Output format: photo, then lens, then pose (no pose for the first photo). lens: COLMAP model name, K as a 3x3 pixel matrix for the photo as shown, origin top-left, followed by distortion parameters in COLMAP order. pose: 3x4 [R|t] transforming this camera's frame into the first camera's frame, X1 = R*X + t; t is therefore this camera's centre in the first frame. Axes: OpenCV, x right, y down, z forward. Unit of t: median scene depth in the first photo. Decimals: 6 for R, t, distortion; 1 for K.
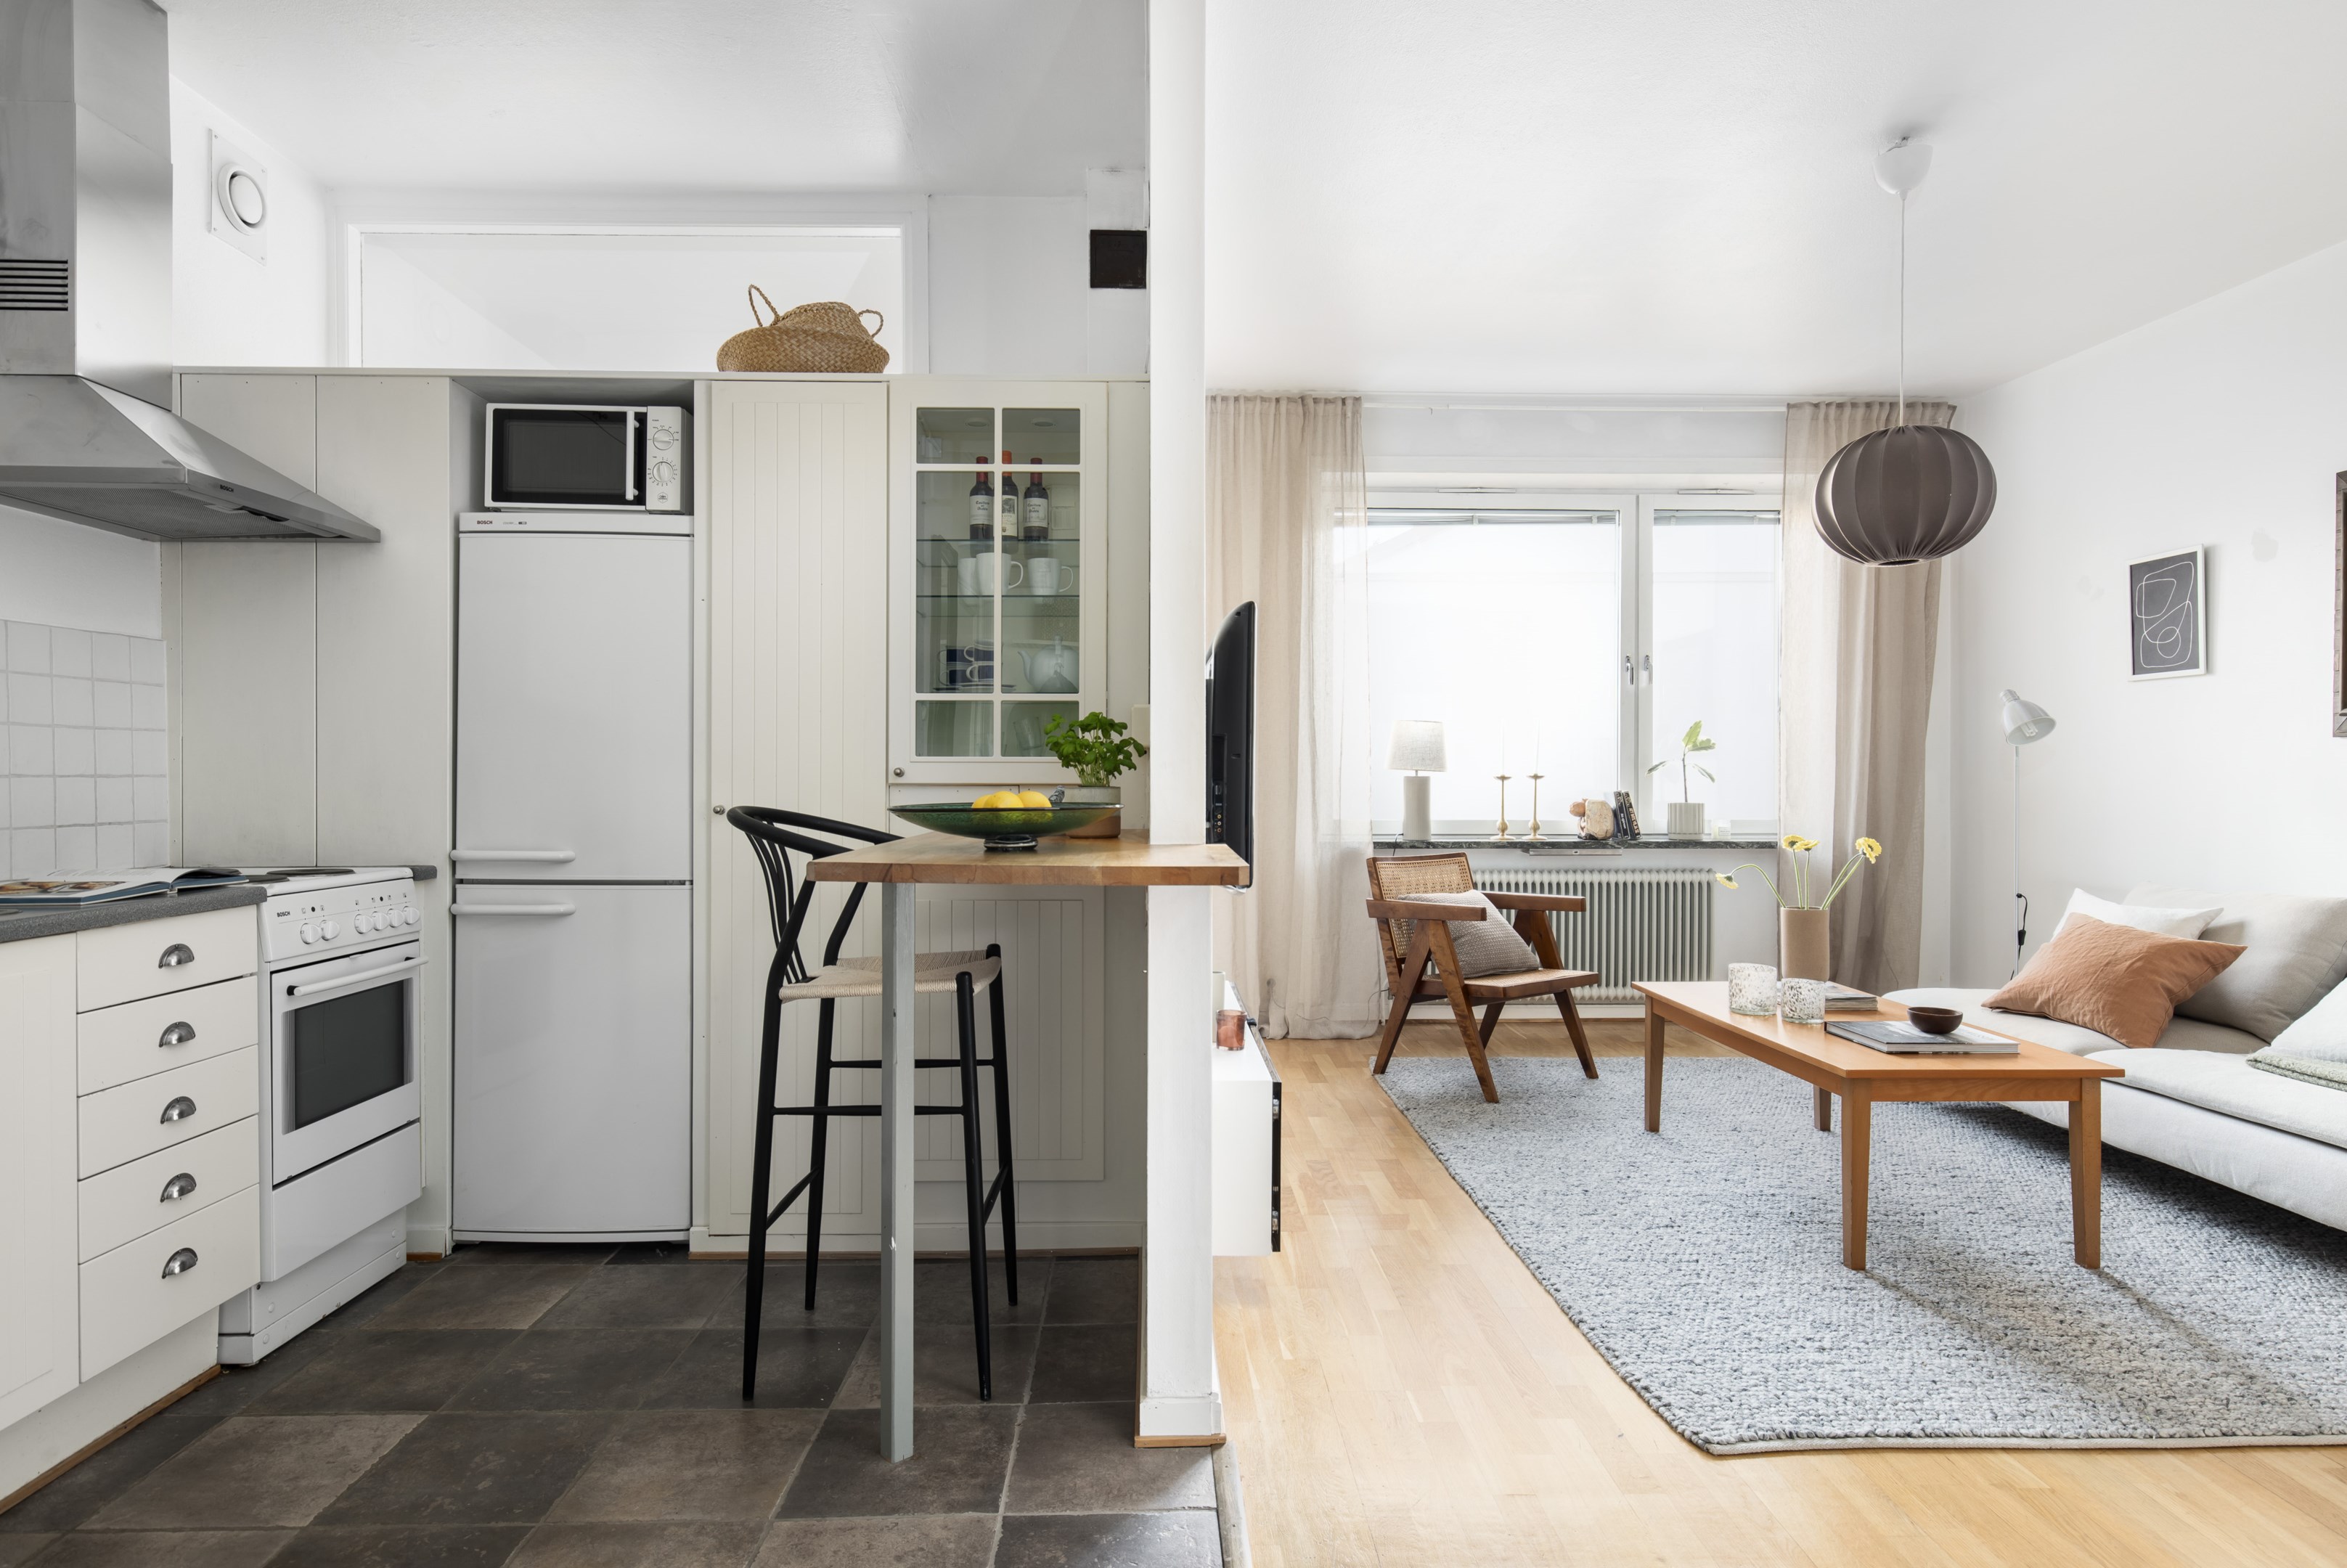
lens RADIAL K [[1265.3, 0, 1164.7], [0, 1265.3, 788.1], [0, 0, 1]] dist [-0.003635, 0.001070]
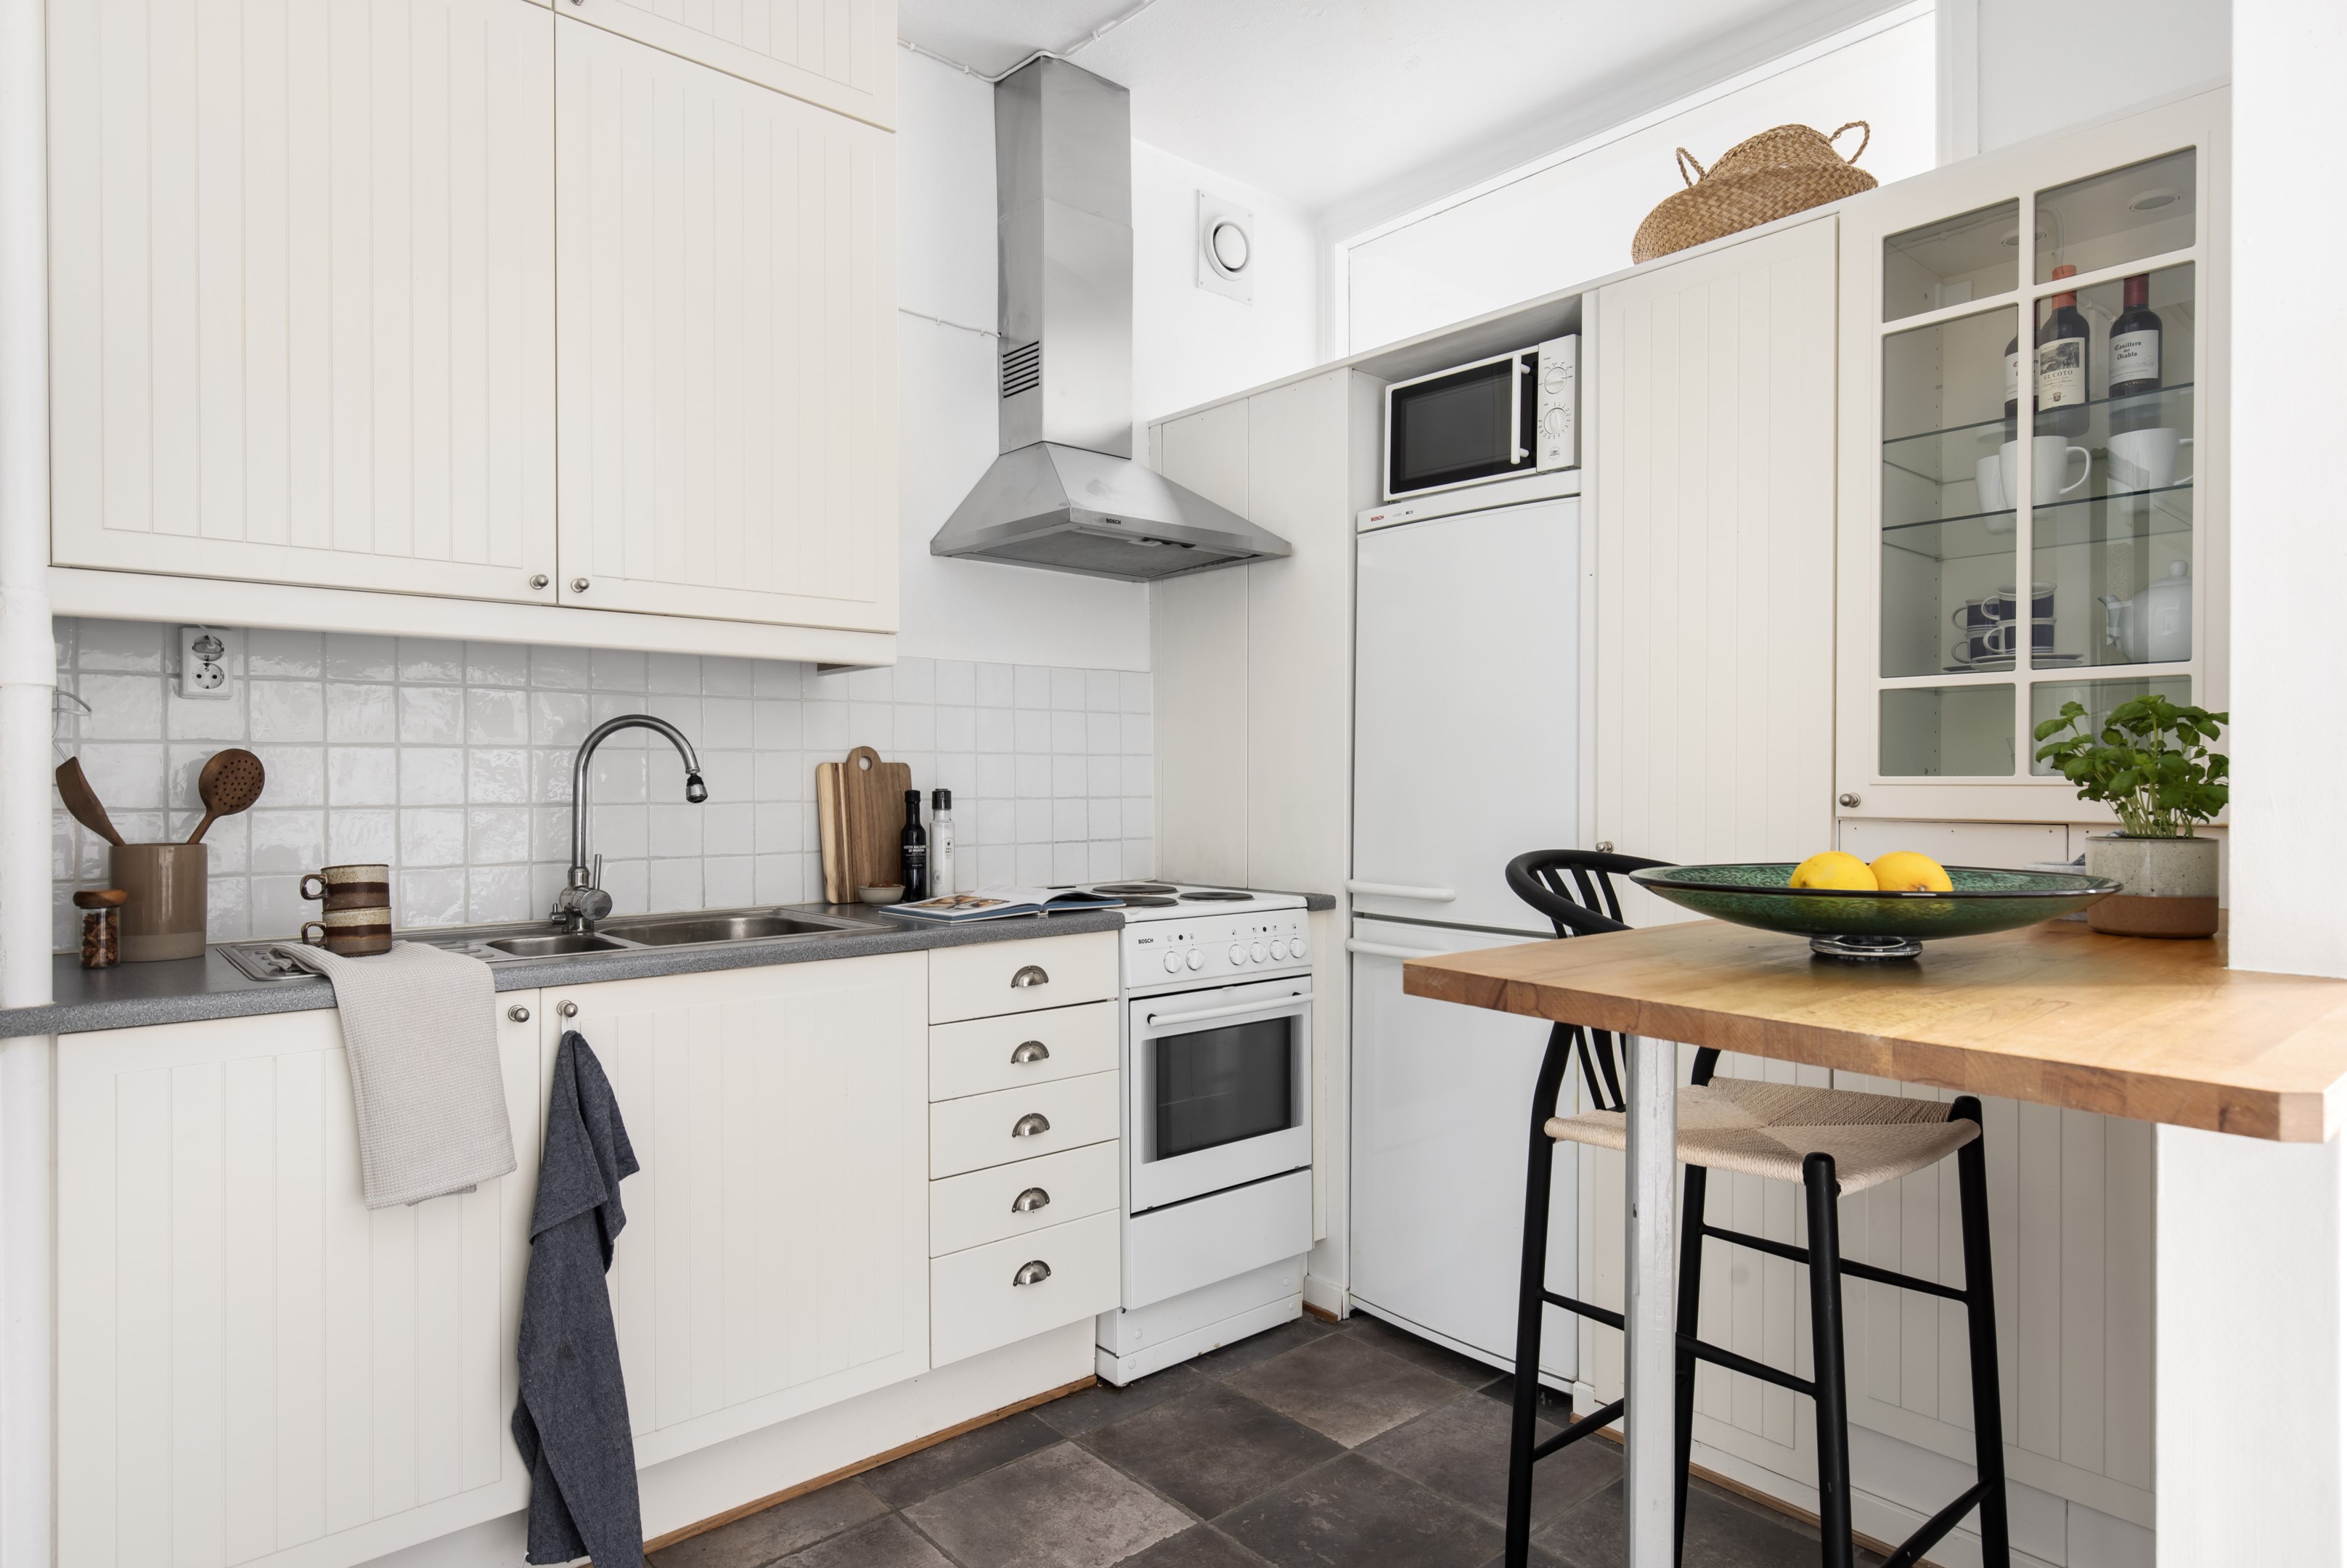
lens RADIAL K [[1306.2, 0, 1181.9], [0, 1306.2, 785.8], [0, 0, 1]] dist [0.006824, -0.003040]
pose [[0.640965, 0.002028, -0.767568, 0.088694], [-0.005952, 0.999980, -0.002329, -0.016435], [0.767547, 0.006062, 0.640964, 0.296297]]
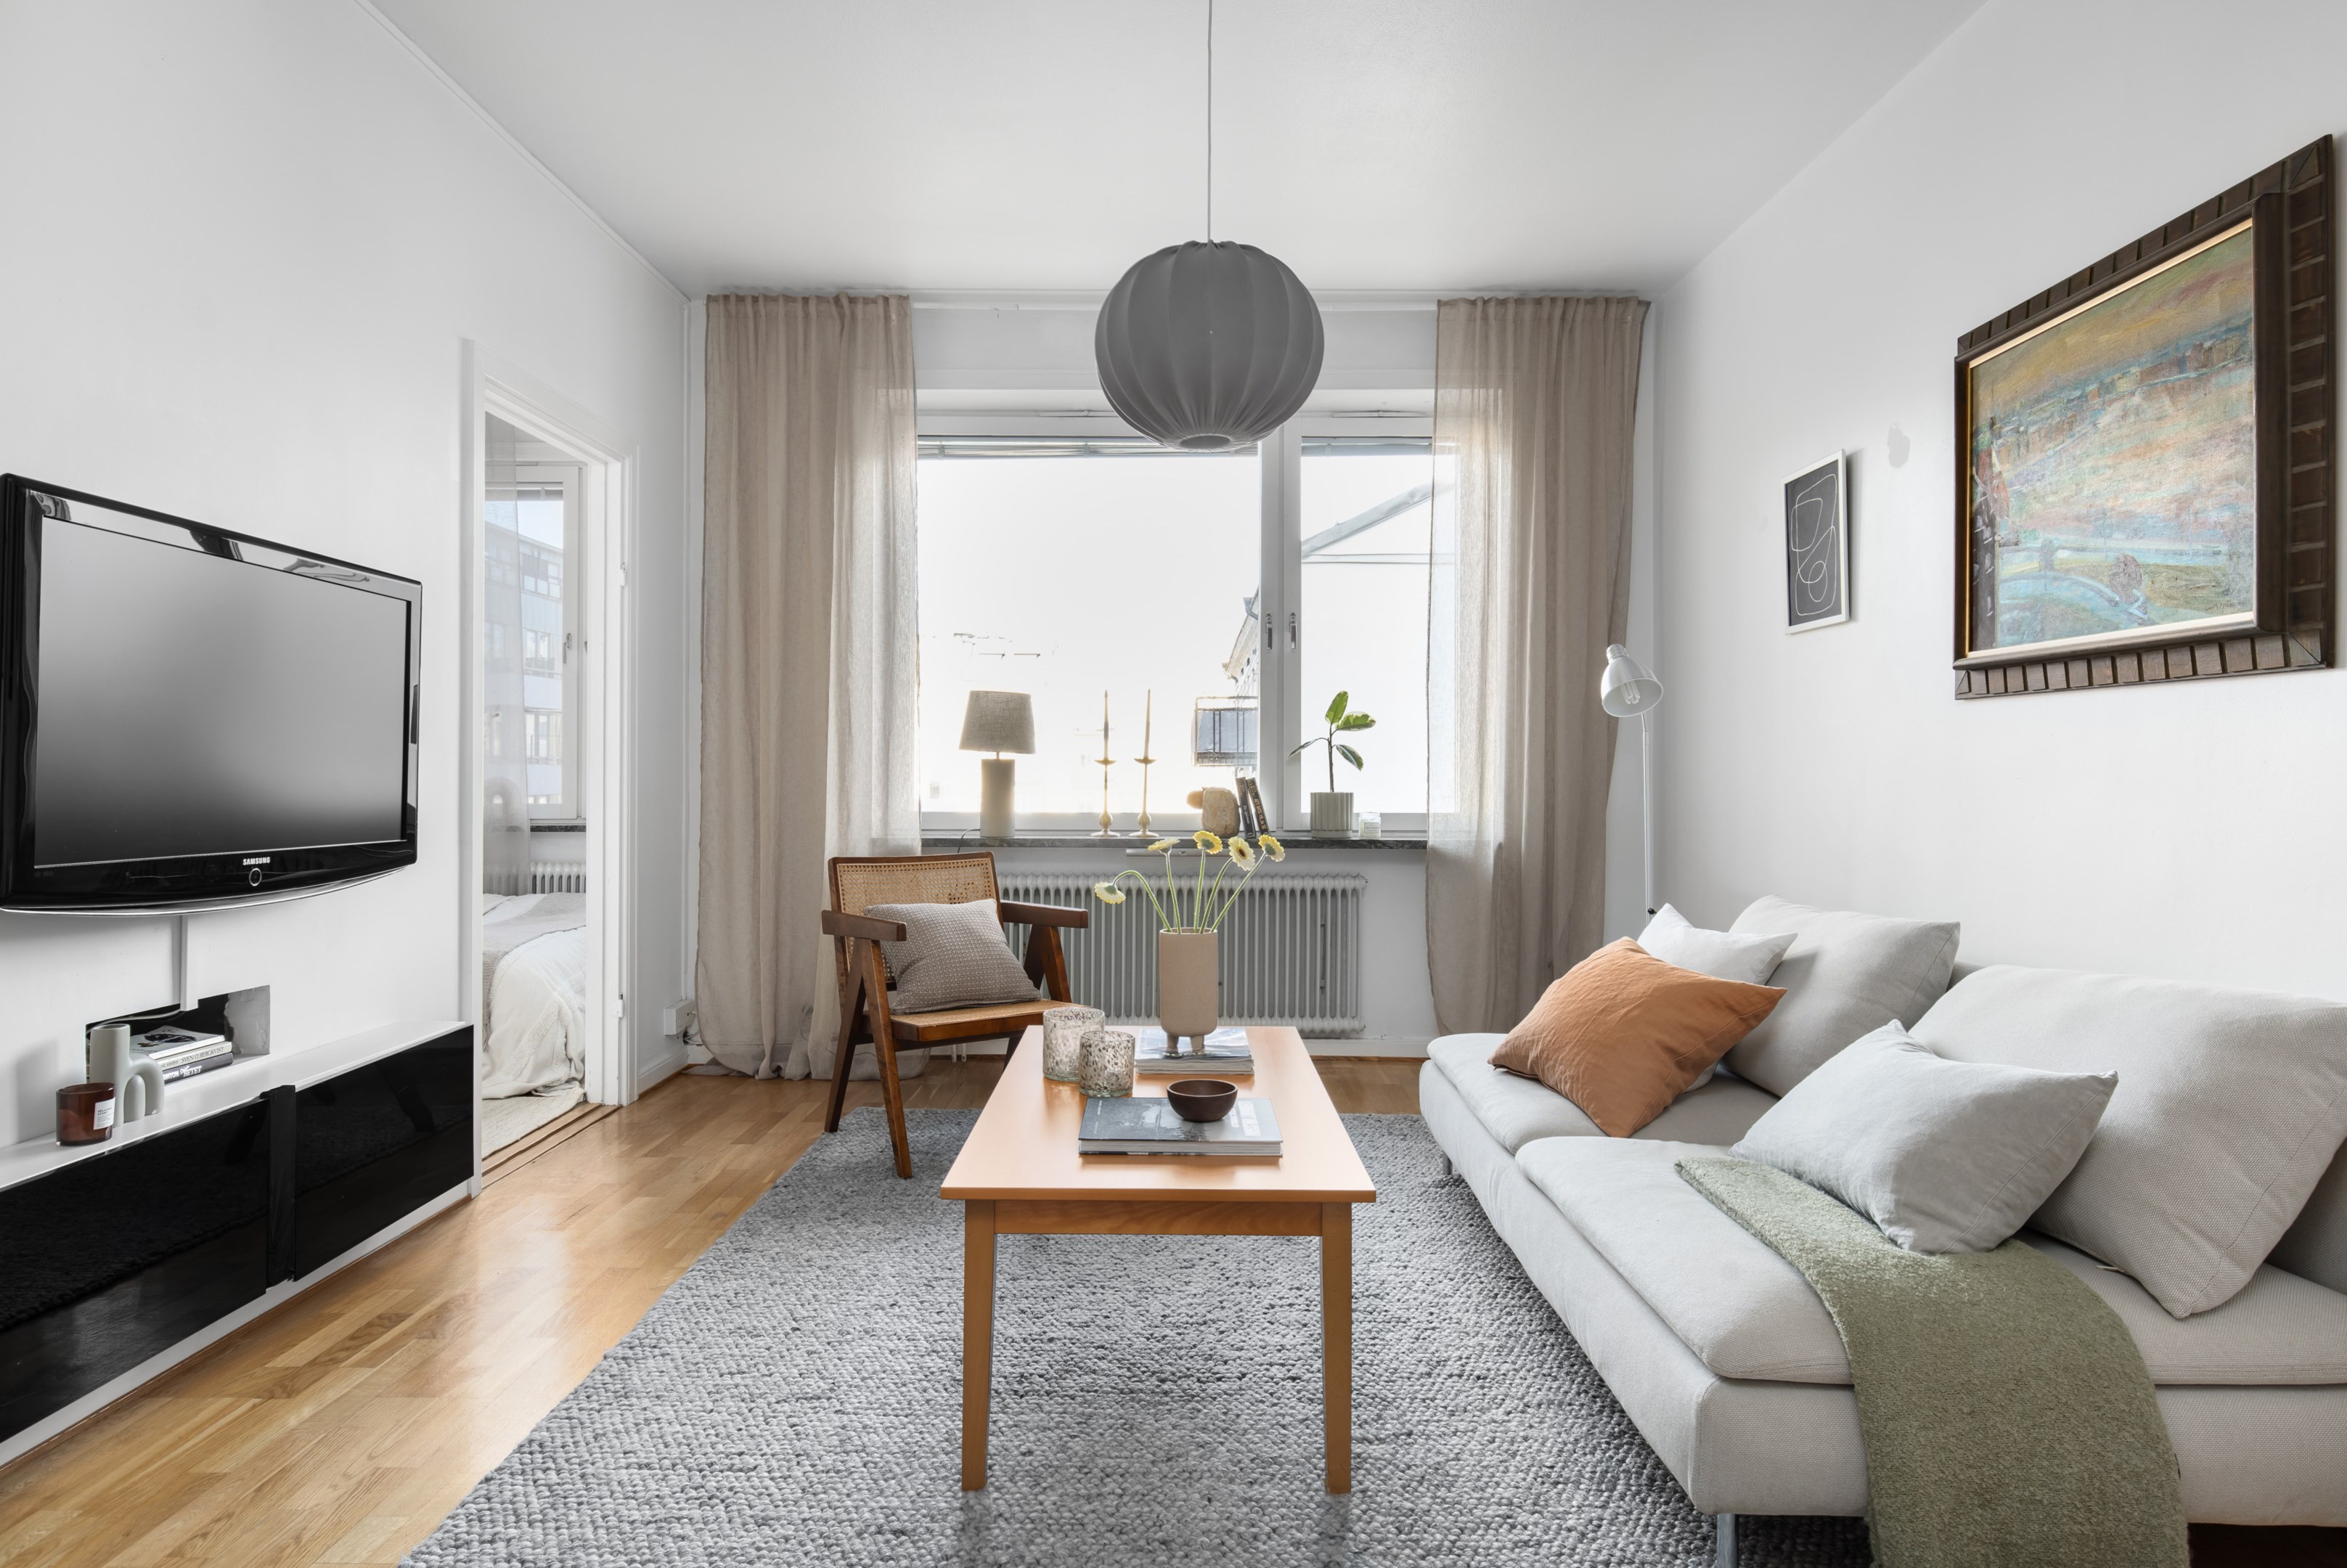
lens RADIAL K [[1306.2, 0, 1159.7], [0, 1306.2, 760.1], [0, 0, 1]] dist [0.006824, -0.003040]
pose [[0.999592, 0.002427, -0.028470, 0.629758], [-0.002928, 0.999842, -0.017541, 0.011627], [0.028423, 0.017617, 0.999441, 0.297948]]
